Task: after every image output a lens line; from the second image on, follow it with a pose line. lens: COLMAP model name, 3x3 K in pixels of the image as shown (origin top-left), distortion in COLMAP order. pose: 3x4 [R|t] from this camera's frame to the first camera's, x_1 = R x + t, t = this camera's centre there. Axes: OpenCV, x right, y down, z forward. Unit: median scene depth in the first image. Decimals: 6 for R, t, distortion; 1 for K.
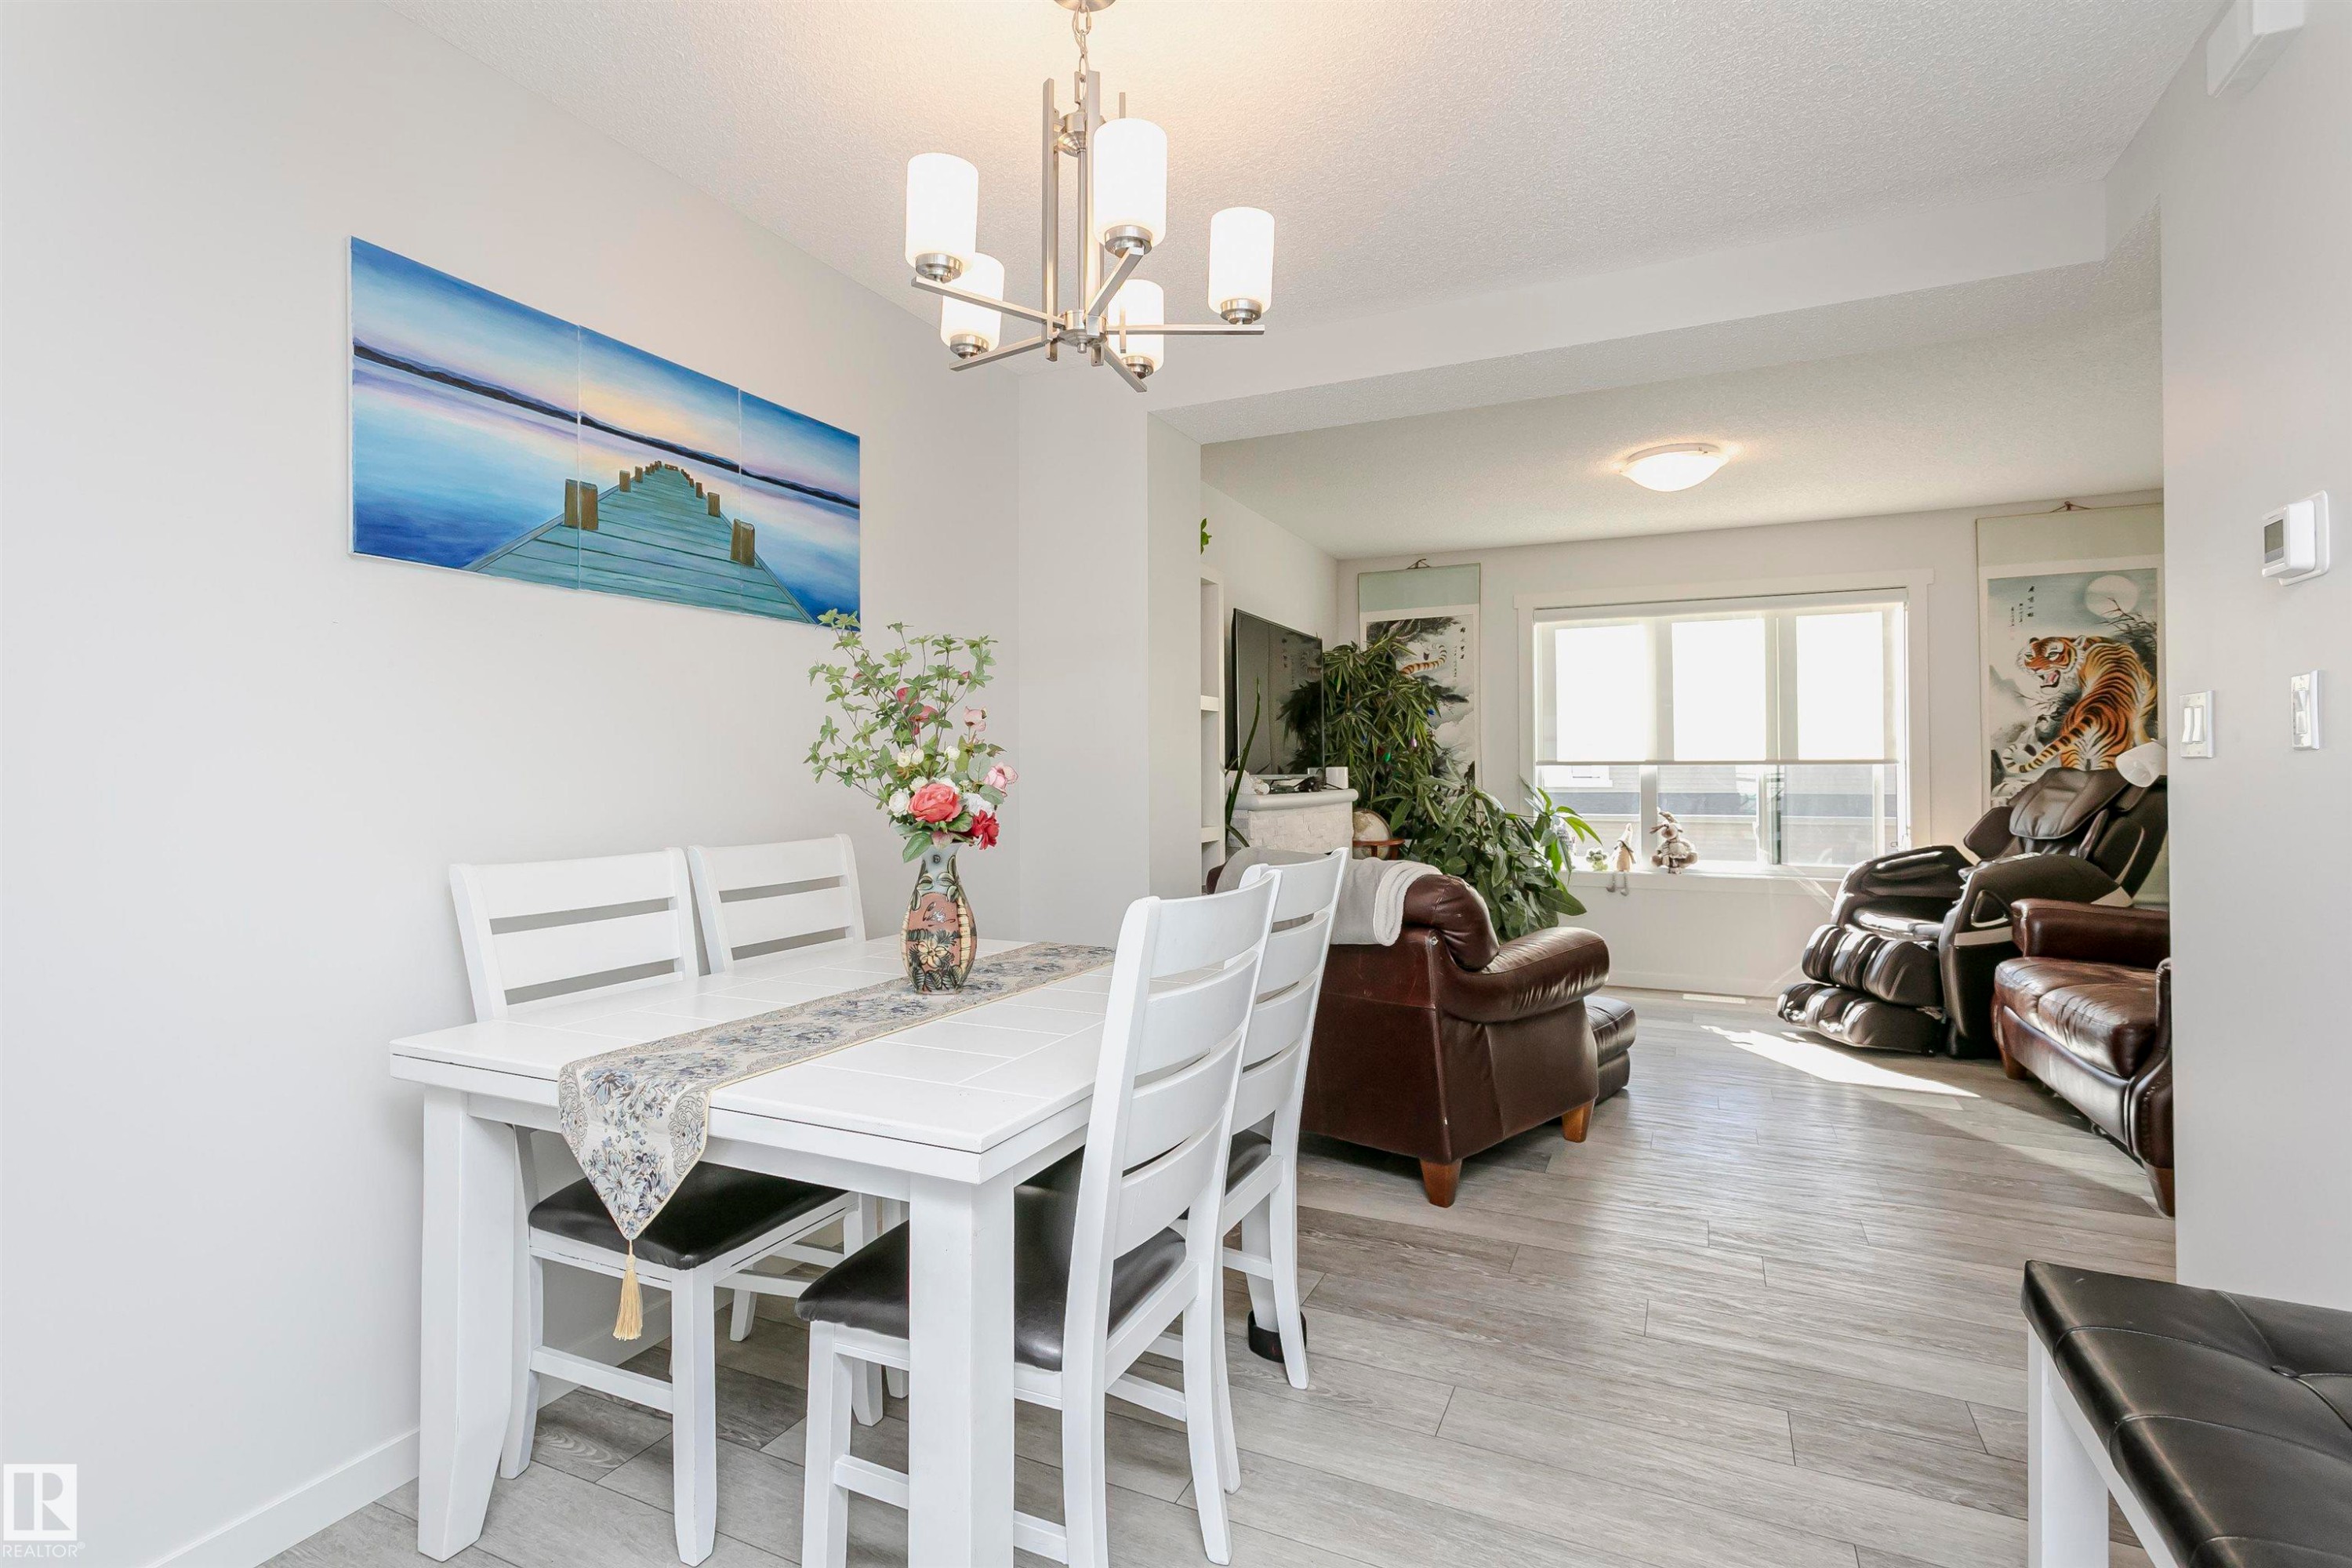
lens RADIAL K [[1127.2, 0, 1145.9], [0, 1127.2, 758.5], [0, 0, 1]] dist [0.001172, 0.000489]
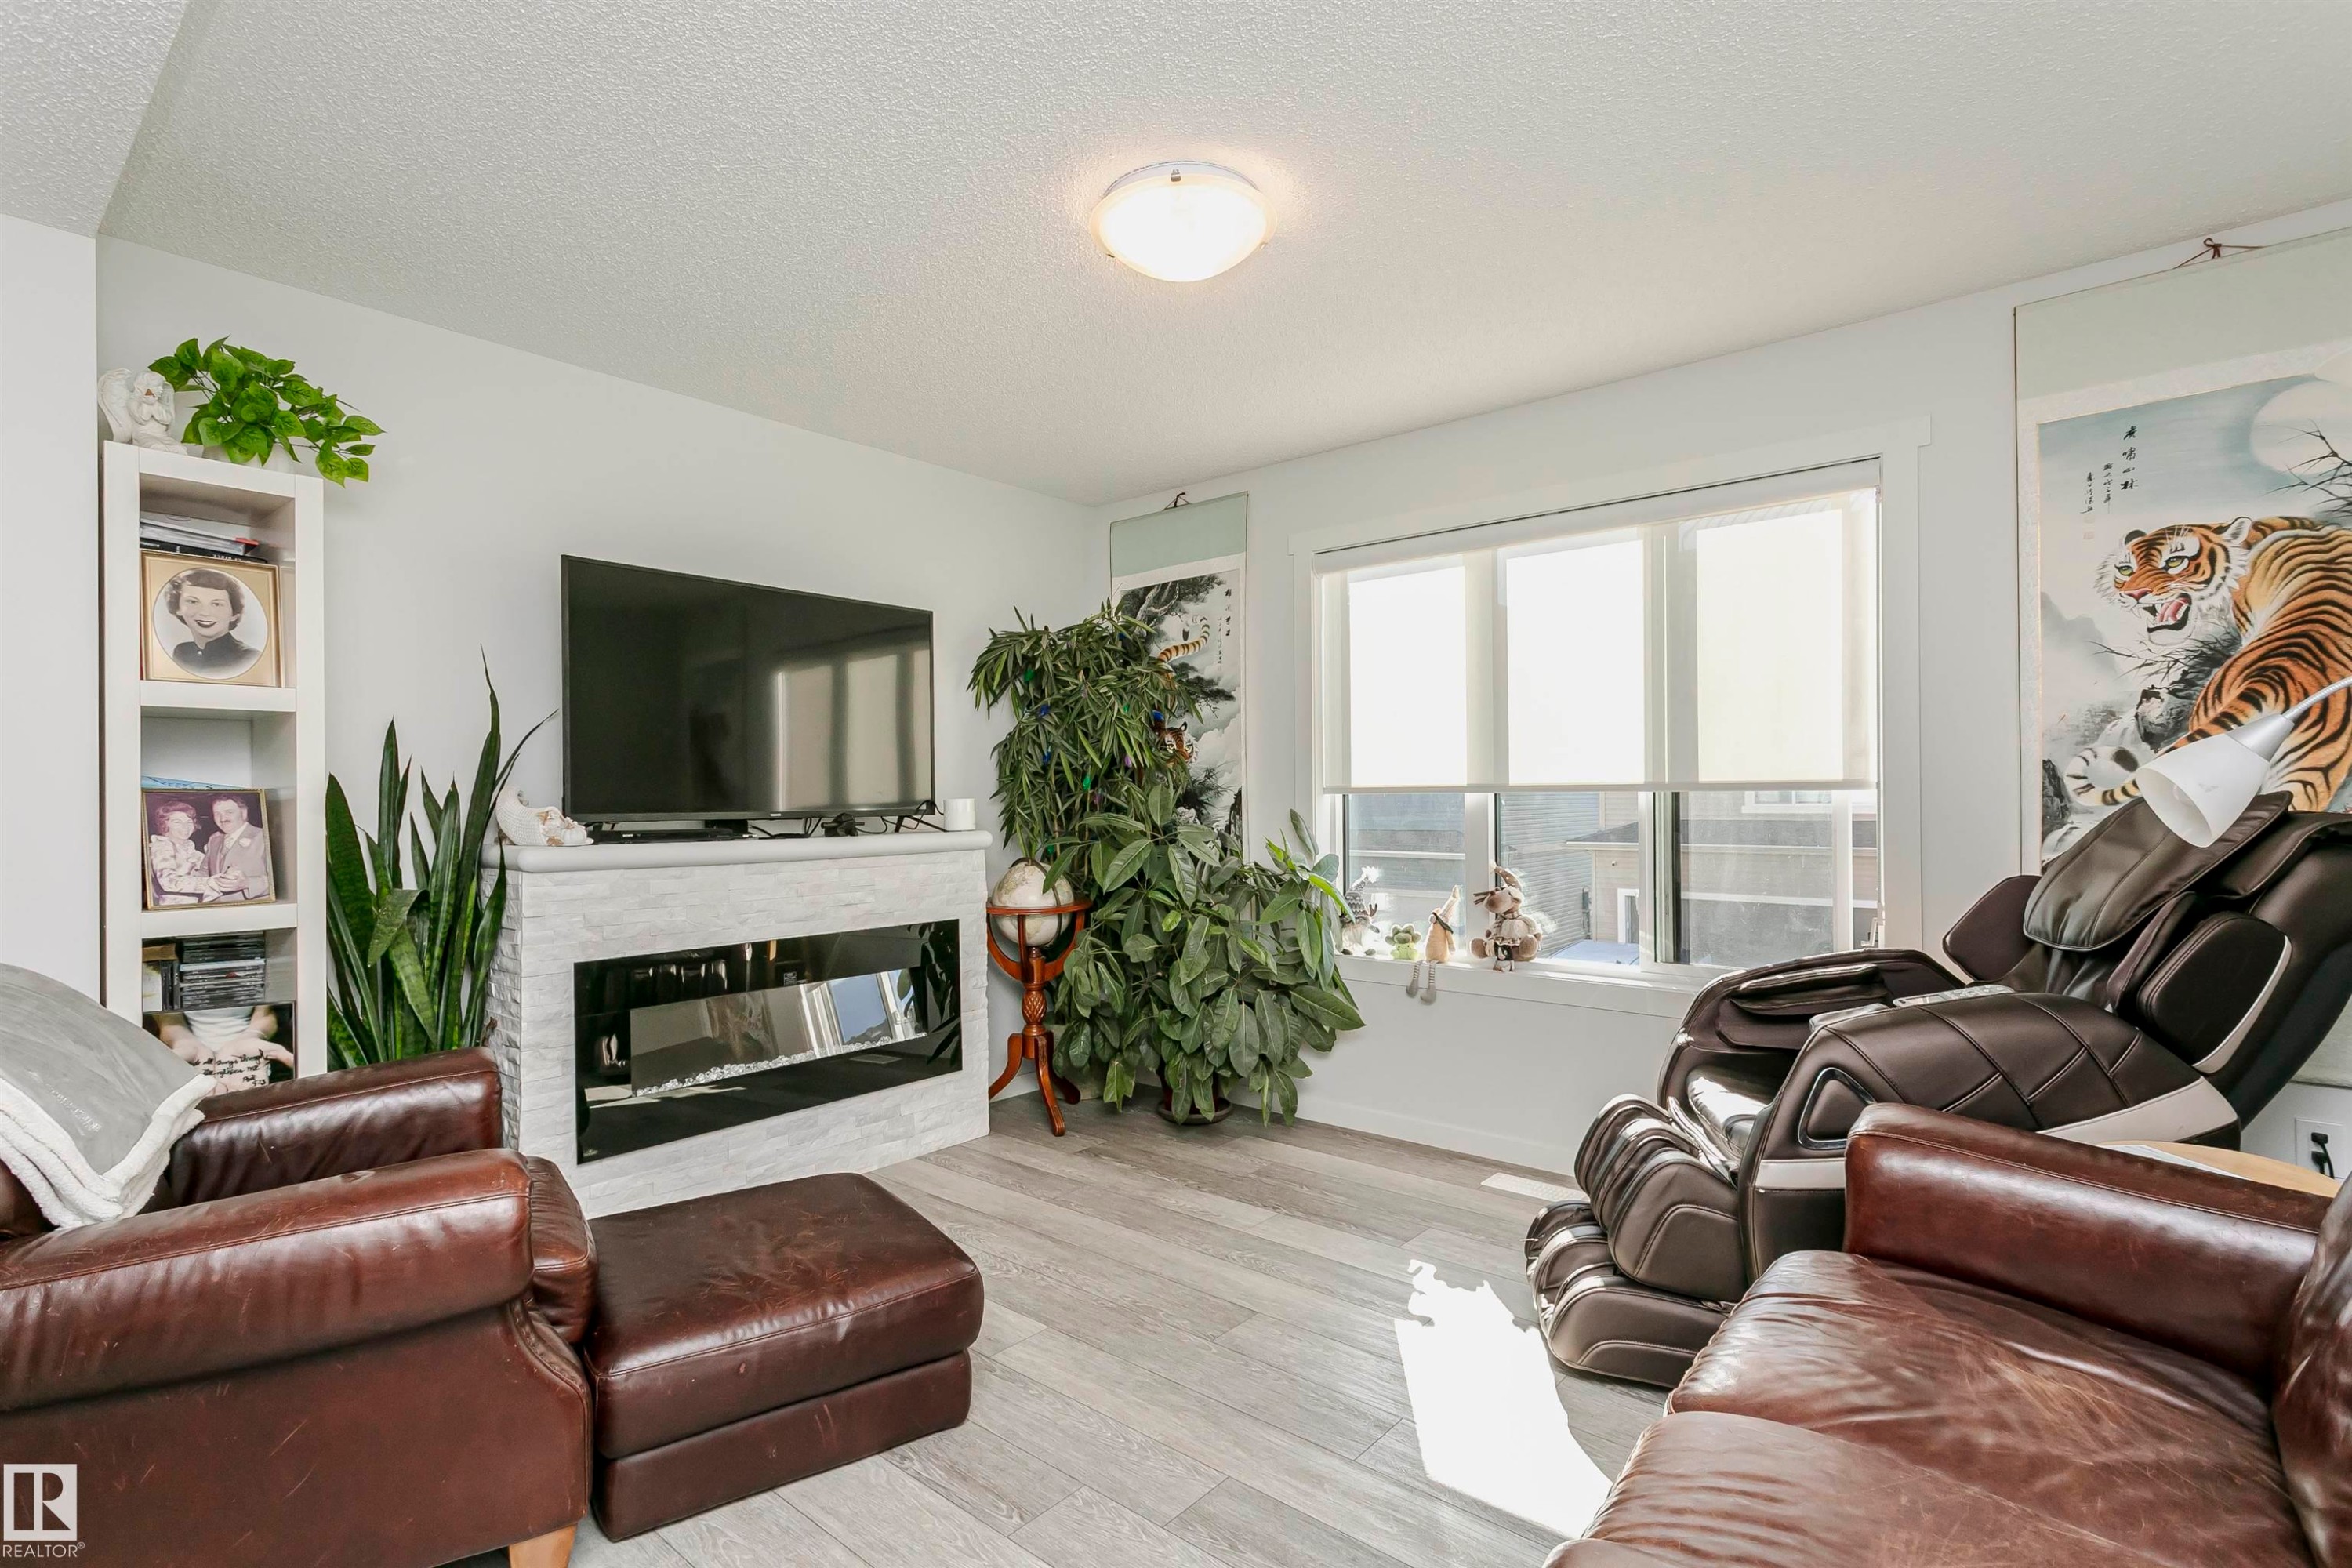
lens RADIAL K [[1123.1, 0, 1148.3], [0, 1123.1, 785.3], [0, 0, 1]] dist [0.002278, -0.000089]
pose [[0.964577, -0.007298, -0.263699, 0.513163], [0.007907, 0.999968, 0.001249, -0.000279], [0.263681, -0.003290, 0.964604, 0.423555]]
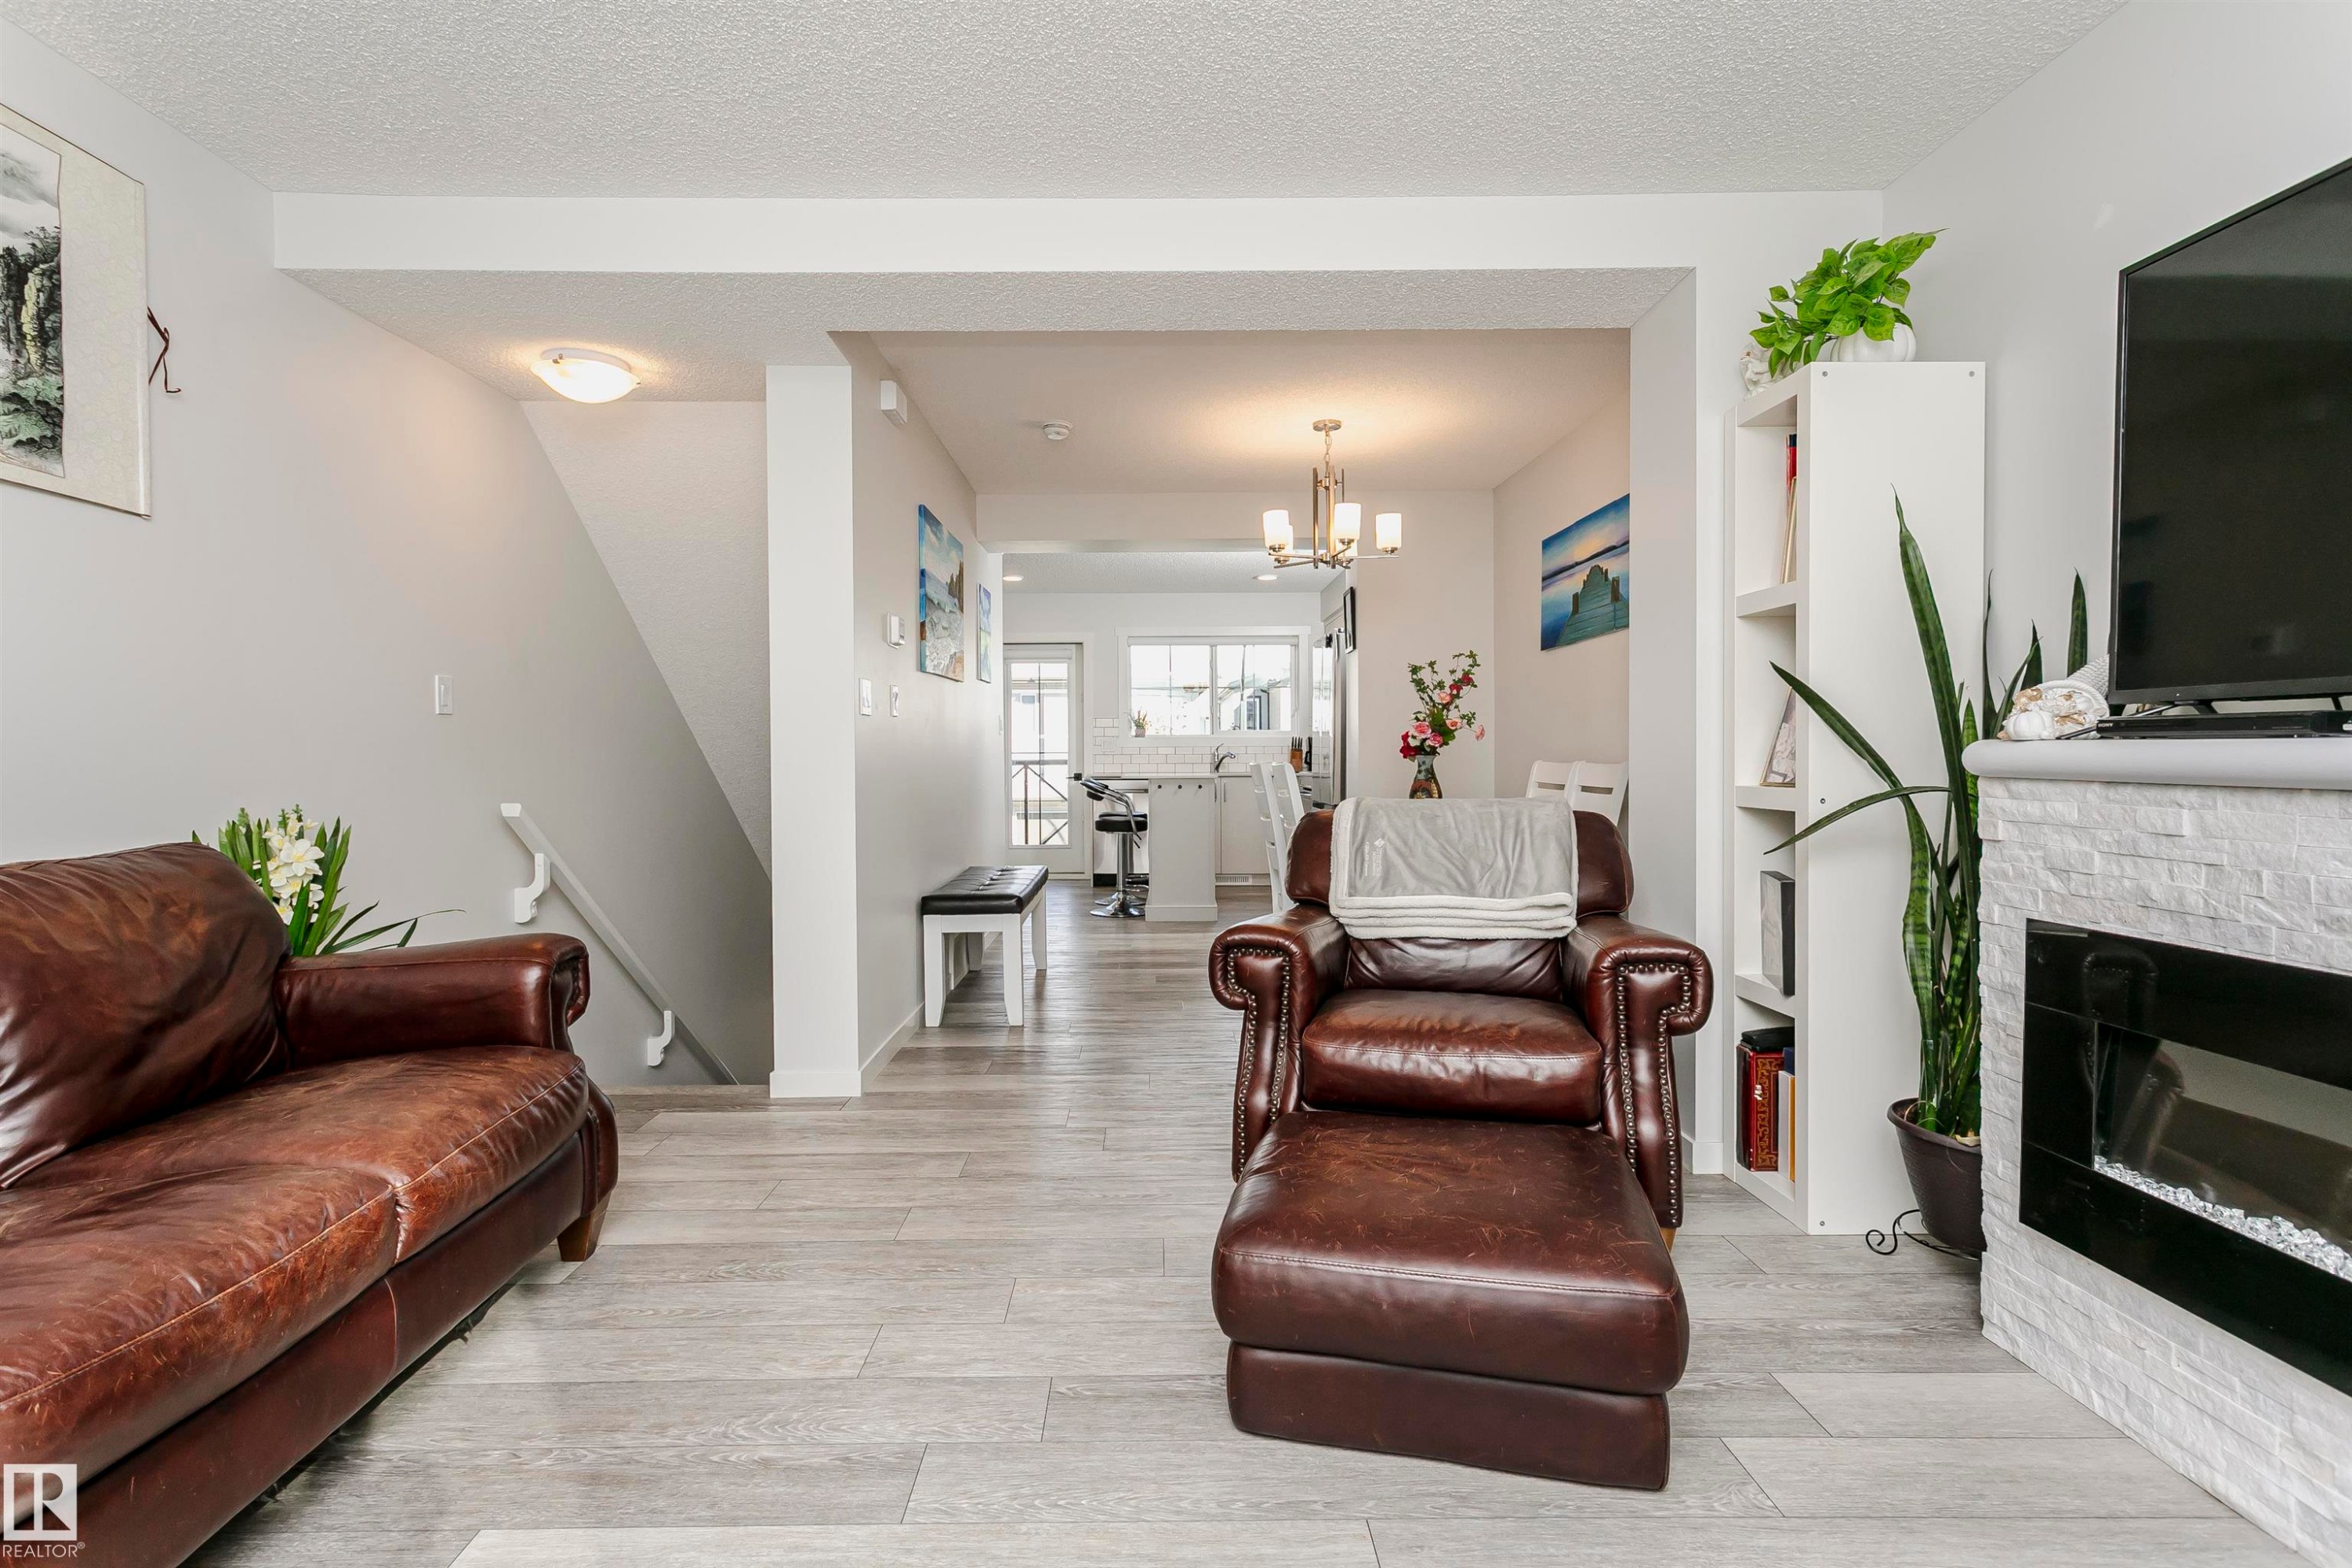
lens RADIAL K [[1098.1, 0, 1176.0], [0, 1098.1, 784.0], [0, 0, 1]] dist [-0.019945, -0.000158]
pose [[-0.887122, 0.022397, -0.460992, 0.501596], [0.014710, 0.999686, 0.020263, 0.031159], [0.461301, 0.011194, -0.887173, 1.072353]]
